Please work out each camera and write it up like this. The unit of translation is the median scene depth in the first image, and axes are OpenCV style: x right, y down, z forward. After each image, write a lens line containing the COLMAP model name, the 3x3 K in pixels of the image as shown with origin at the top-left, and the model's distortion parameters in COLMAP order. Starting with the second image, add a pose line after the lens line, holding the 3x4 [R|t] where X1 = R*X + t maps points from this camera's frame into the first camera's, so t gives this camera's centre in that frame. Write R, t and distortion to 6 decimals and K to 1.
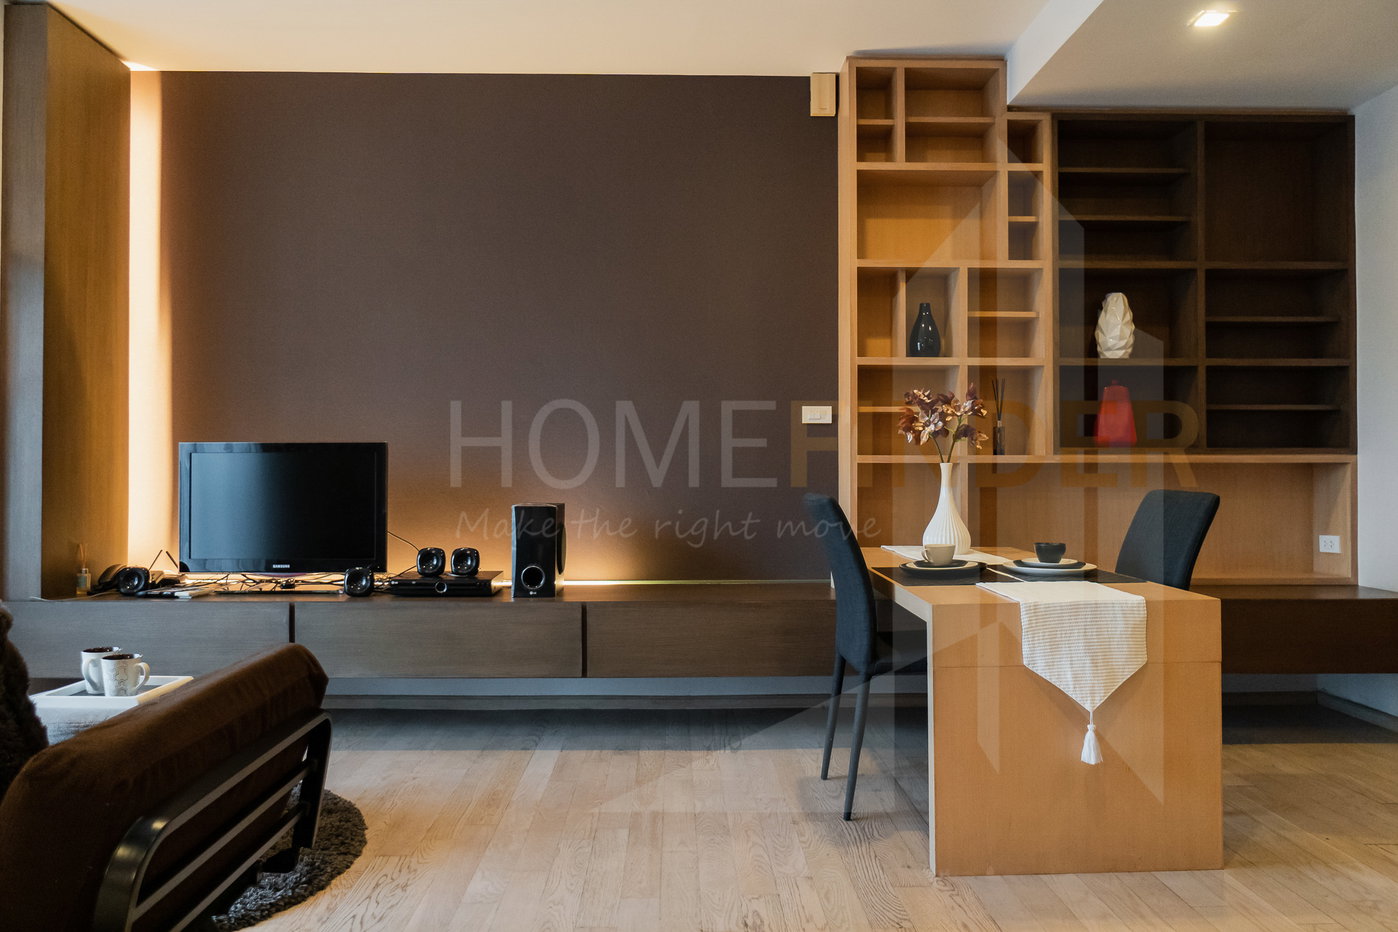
lens RADIAL K [[1023.8, 0, 699.0], [0, 1023.8, 466.0], [0, 0, 1]] dist [-0.006117, -0.003449]
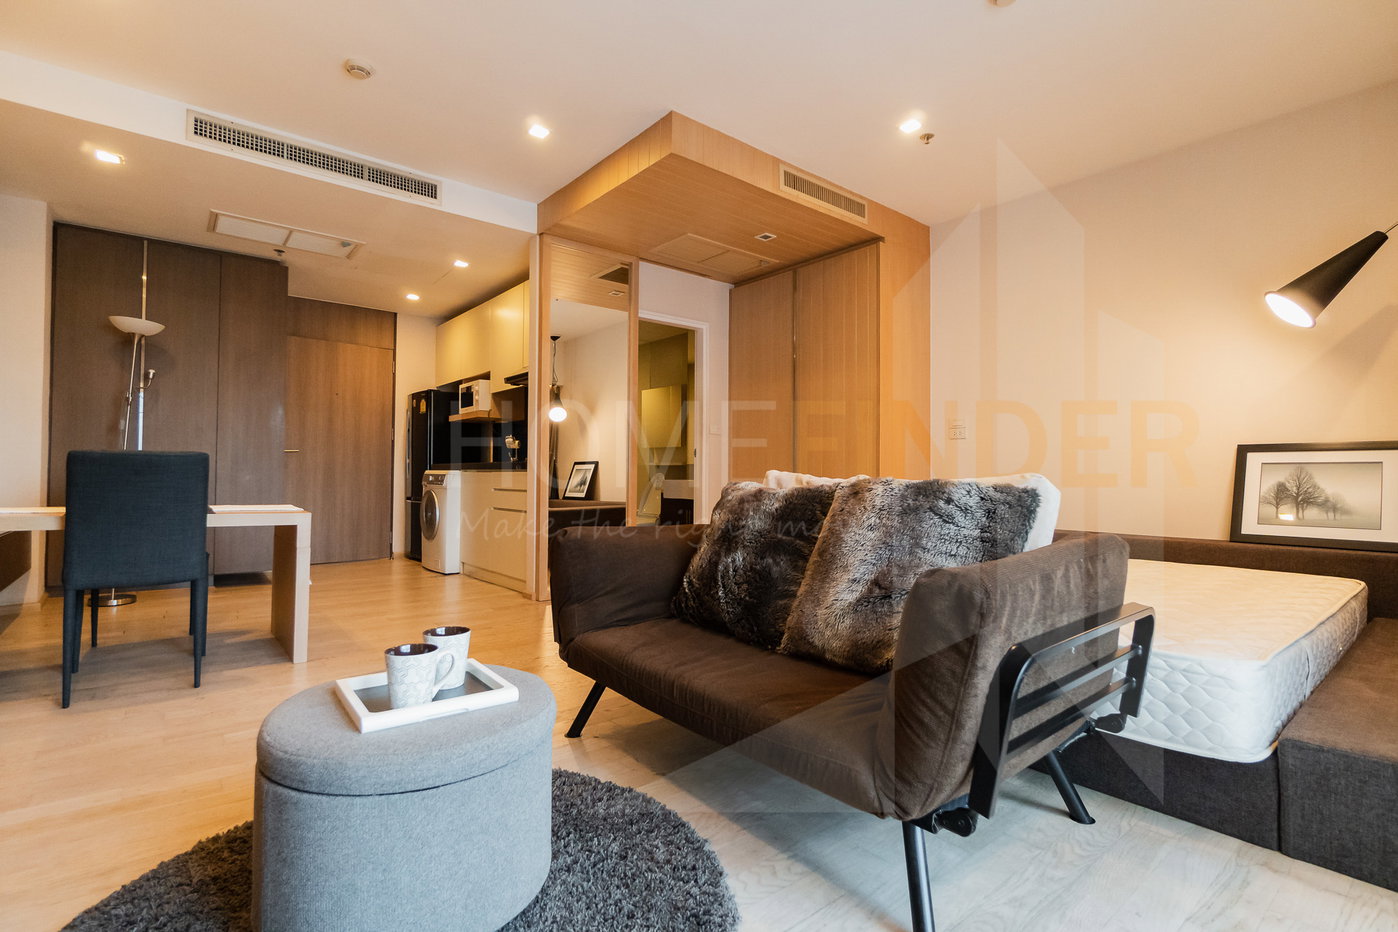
lens RADIAL K [[657.7, 0, 697.8], [0, 657.7, 473.6], [0, 0, 1]] dist [-0.025547, -0.000141]
pose [[-0.617565, -0.004055, 0.786510, -0.748055], [-0.012940, 0.999904, -0.005005, 0.040341], [-0.786414, -0.013268, -0.617558, 0.786636]]
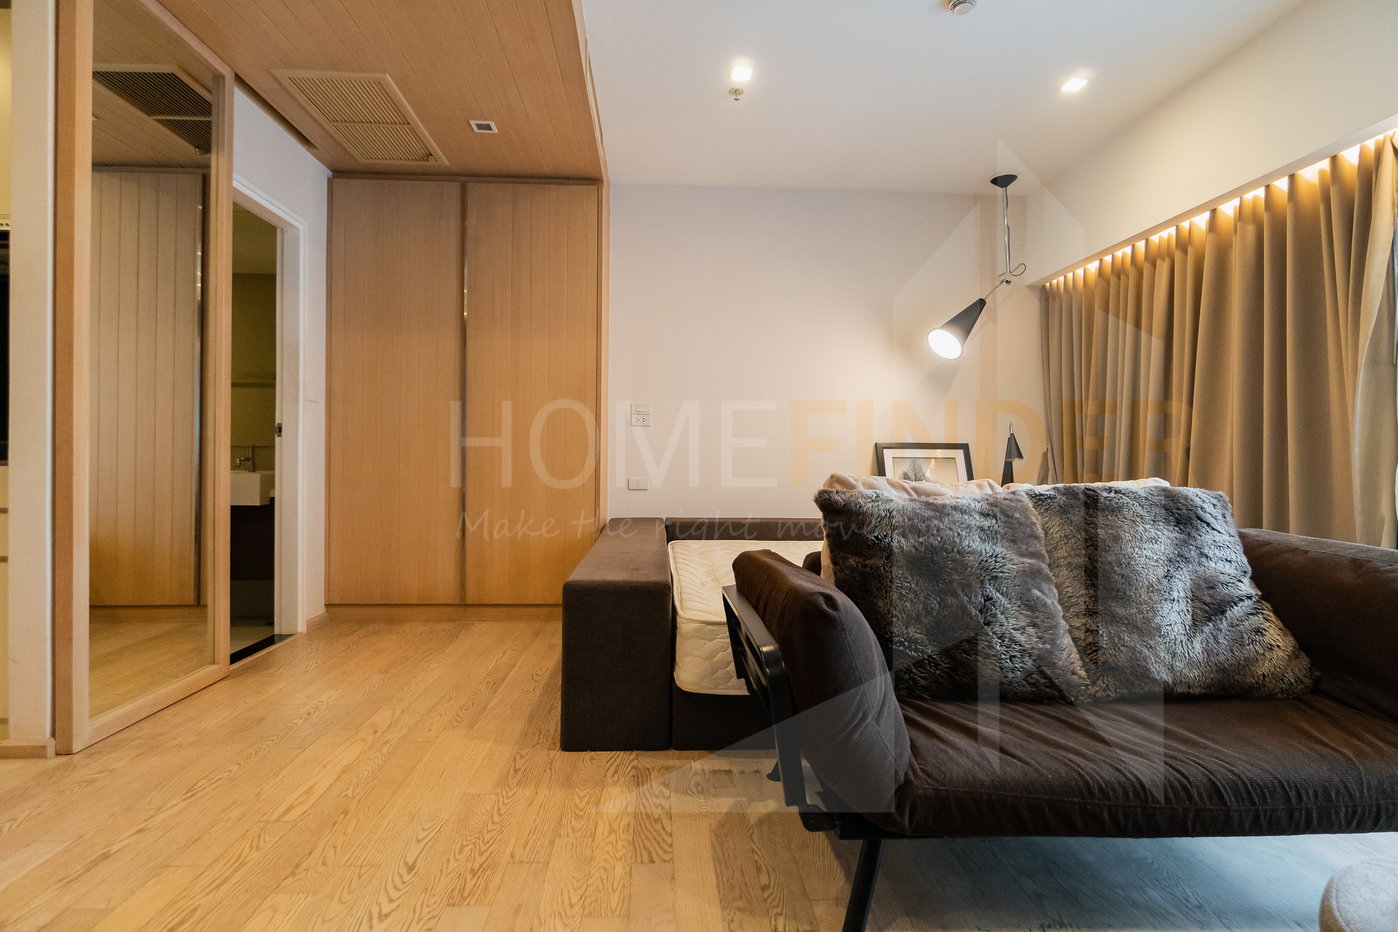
lens RADIAL K [[708.4, 0, 693.0], [0, 708.4, 465.5], [0, 0, 1]] dist [-0.004805, -0.001101]
pose [[-0.999657, -0.010562, -0.023983, -0.142462], [-0.010567, 0.999944, 0.000086, 0.028792], [0.023980, 0.000340, -0.999712, 0.859376]]
